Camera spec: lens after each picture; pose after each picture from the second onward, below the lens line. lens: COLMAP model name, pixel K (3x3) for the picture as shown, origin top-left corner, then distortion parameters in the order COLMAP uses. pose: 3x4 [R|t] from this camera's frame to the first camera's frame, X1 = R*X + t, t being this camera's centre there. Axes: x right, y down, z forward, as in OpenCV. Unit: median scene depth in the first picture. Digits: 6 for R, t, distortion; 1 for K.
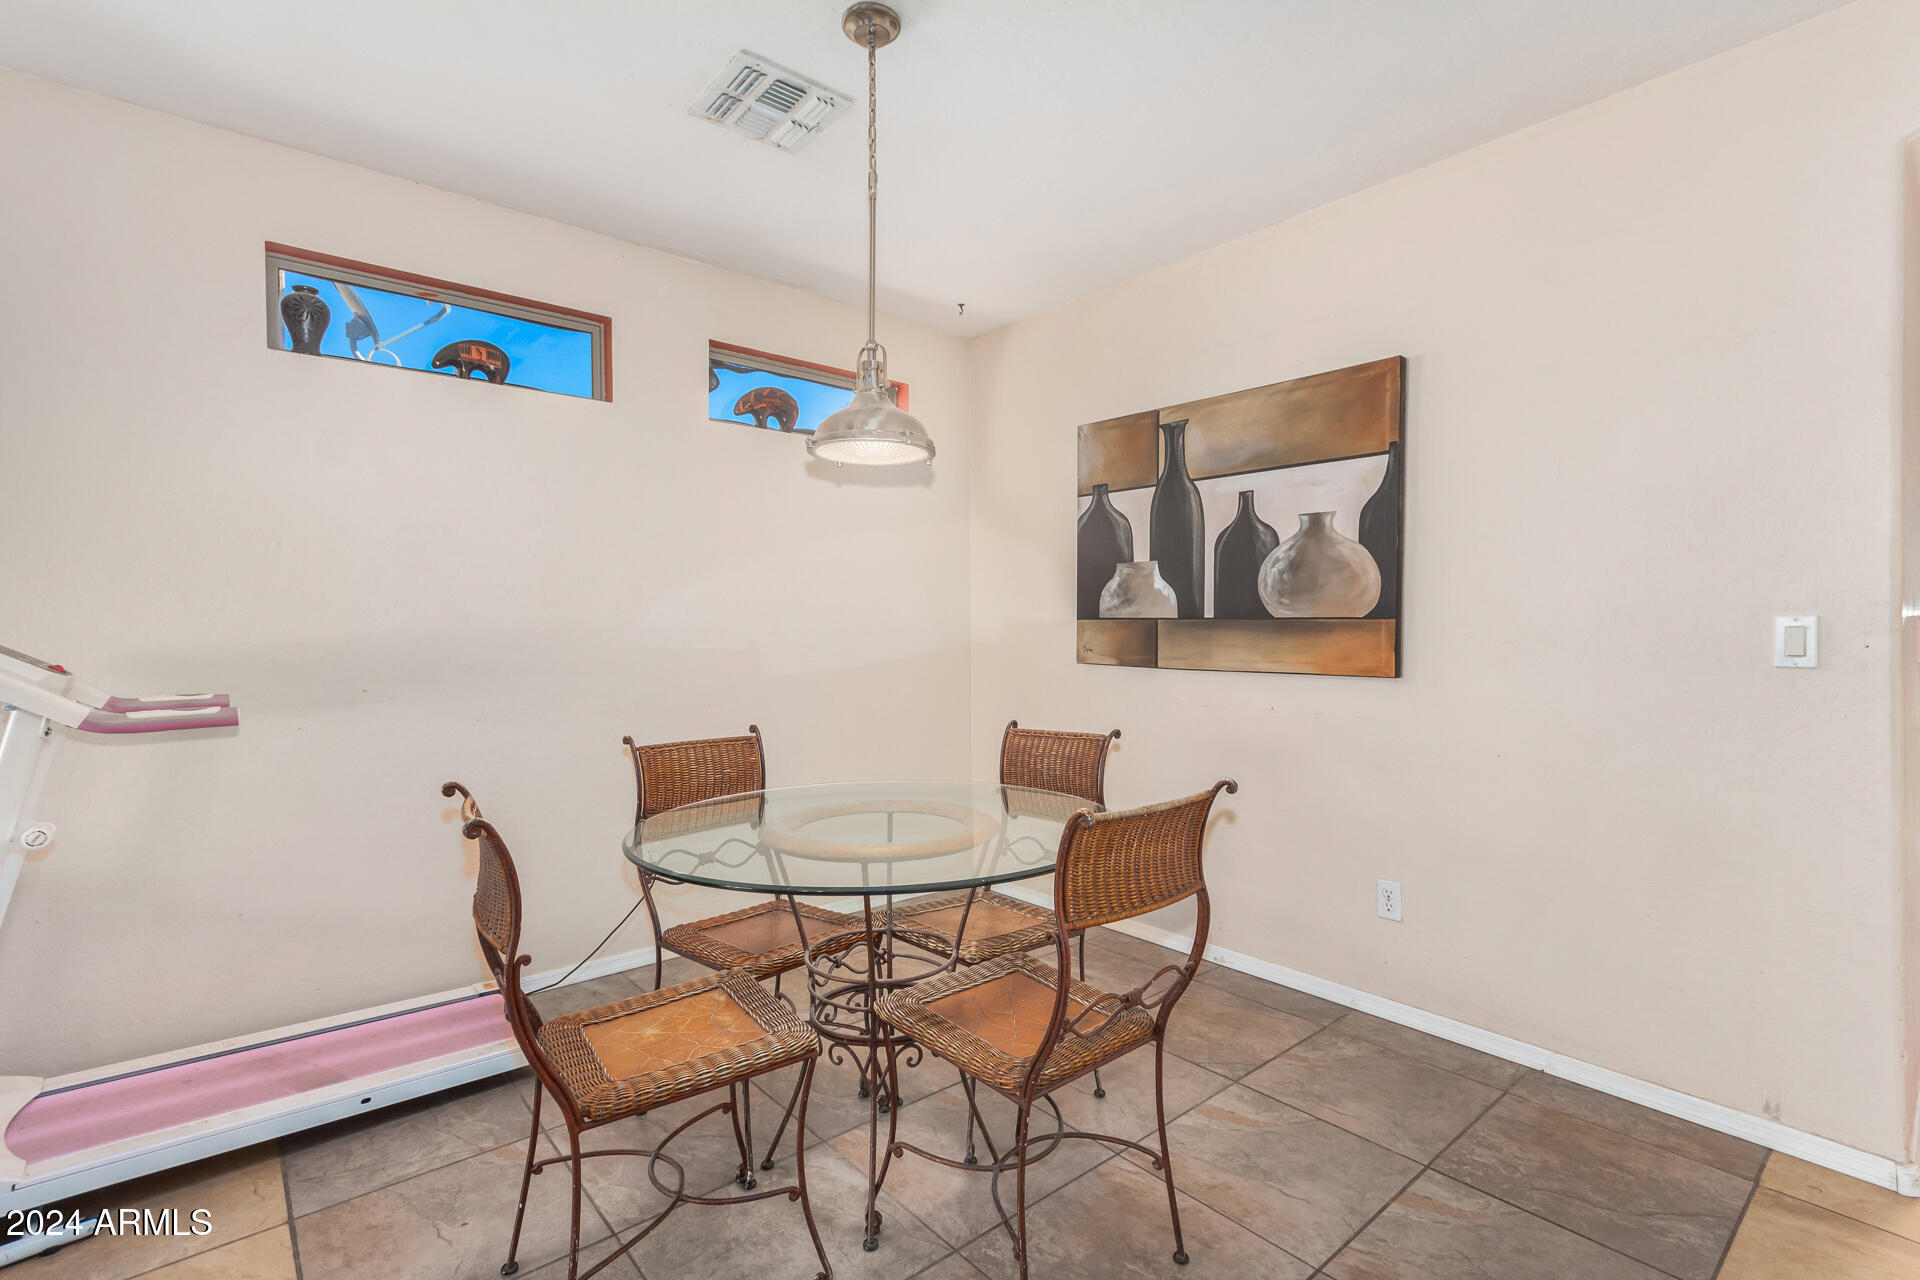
lens RADIAL K [[904.3, 0, 964.3], [0, 904.3, 633.3], [0, 0, 1]] dist [-0.009582, 0.006278]
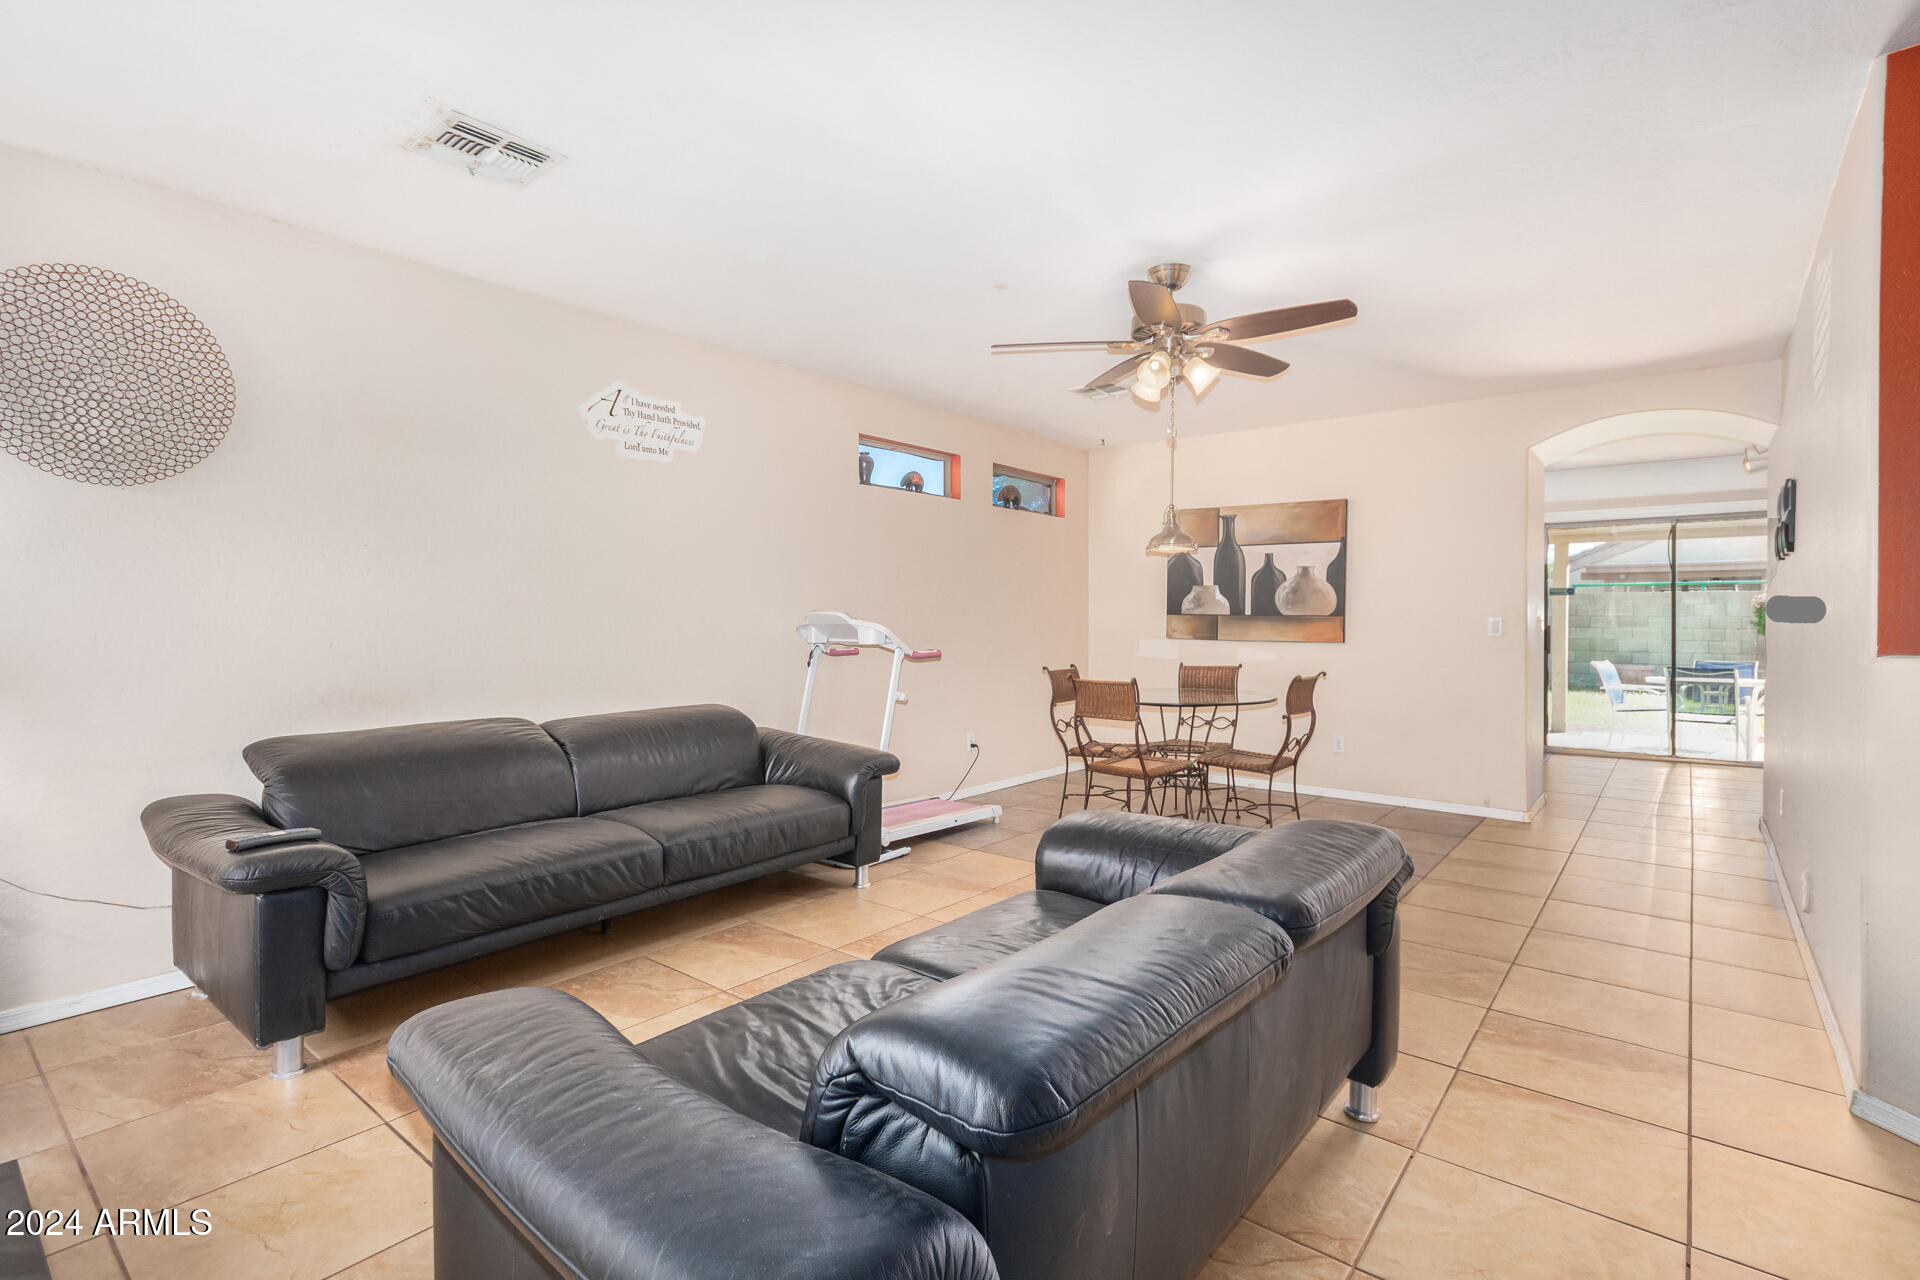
lens RADIAL K [[904.3, 0, 962.4], [0, 904.3, 624.0], [0, 0, 1]] dist [-0.009582, 0.006278]
pose [[0.984370, 0.005493, 0.176027, -0.759623], [-0.005988, 0.999979, 0.002282, 0.002713], [-0.176011, -0.003301, 0.984383, -0.930367]]
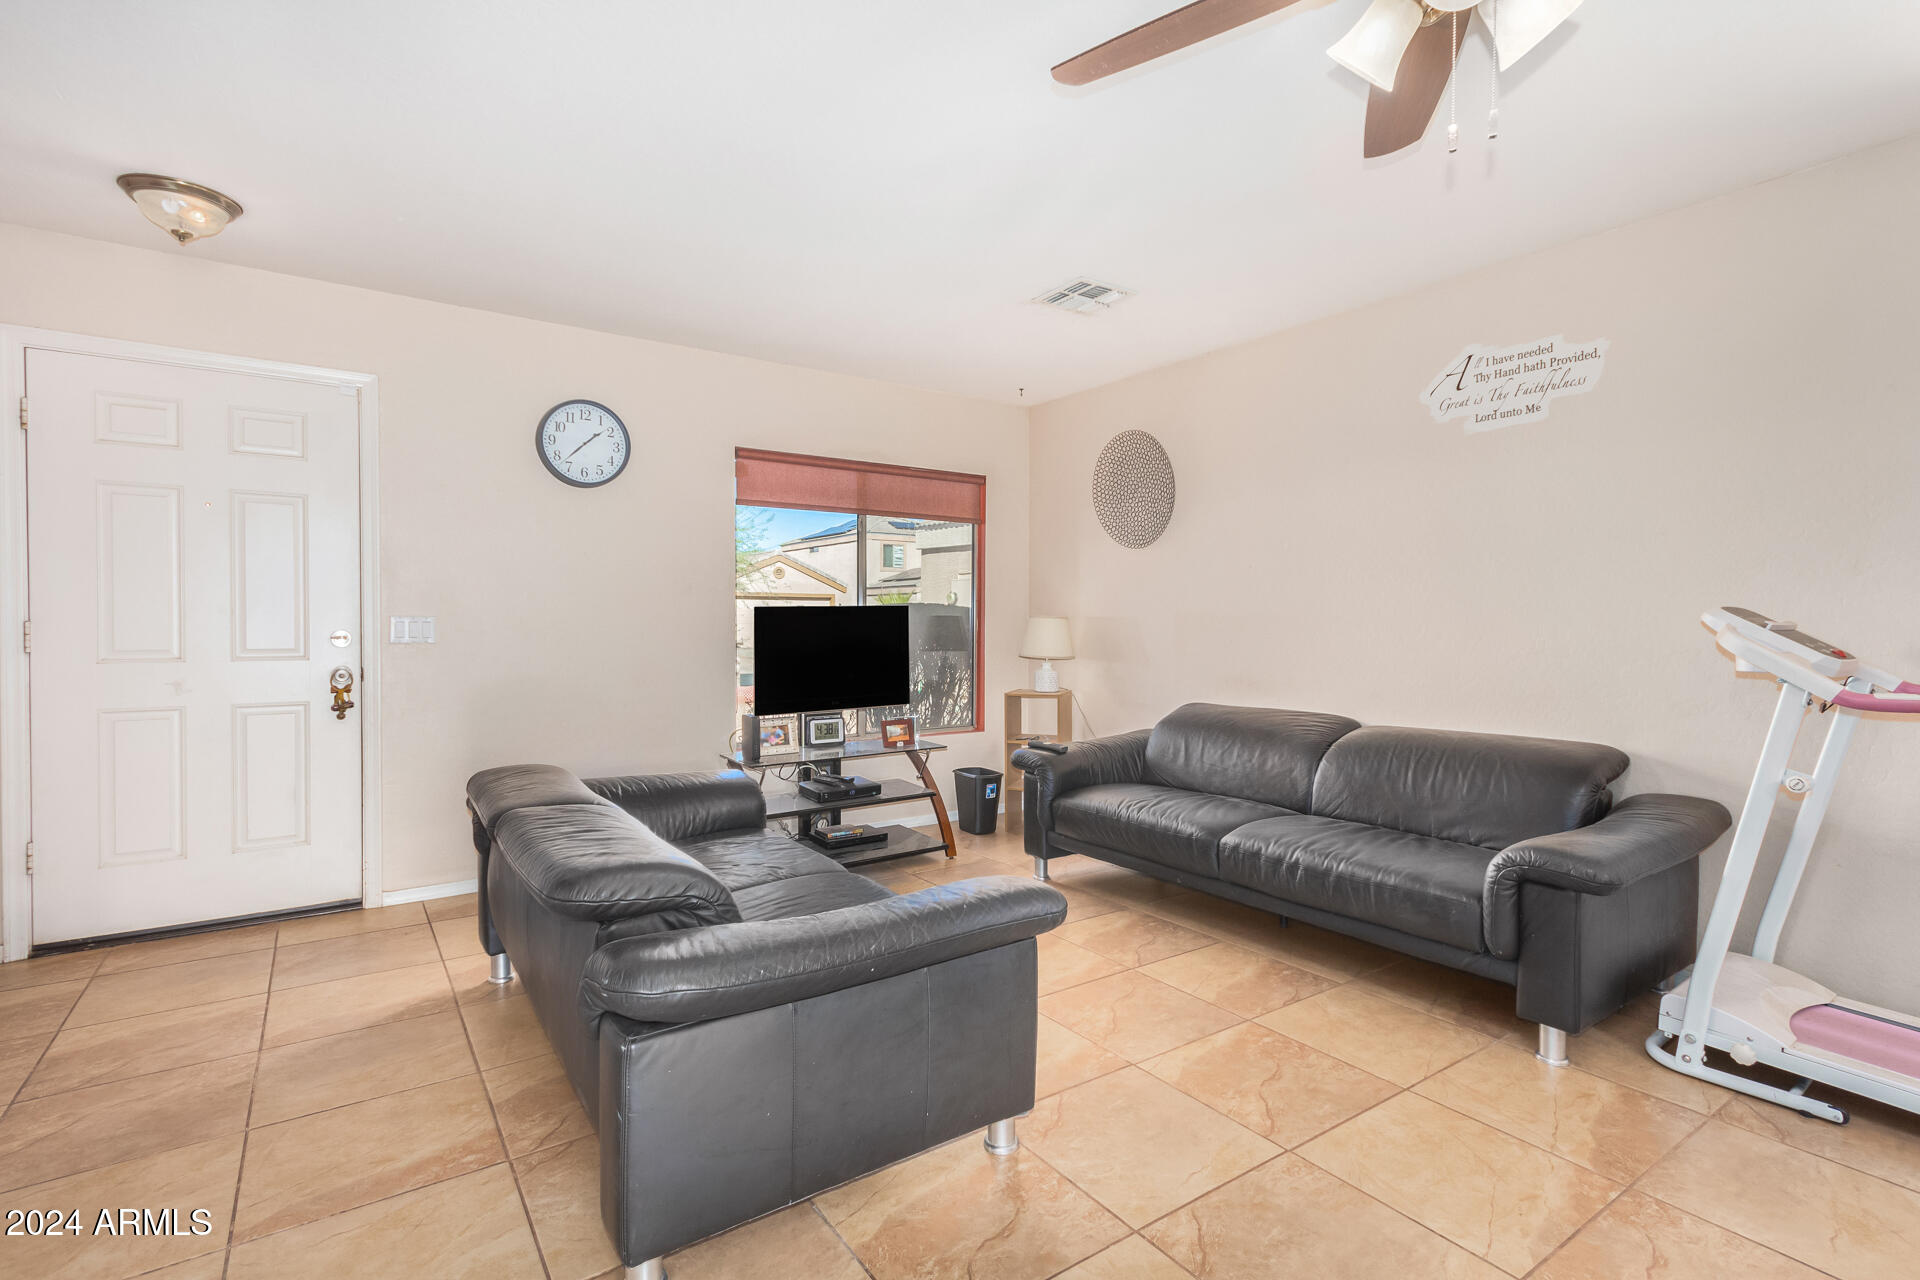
lens RADIAL K [[904.3, 0, 969.3], [0, 904.3, 642.3], [0, 0, 1]] dist [-0.009582, 0.006278]
pose [[-0.098040, 0.024532, -0.994880, 0.198510], [-0.005243, 0.999670, 0.025167, -0.000218], [0.995169, 0.007683, -0.097879, -0.025100]]
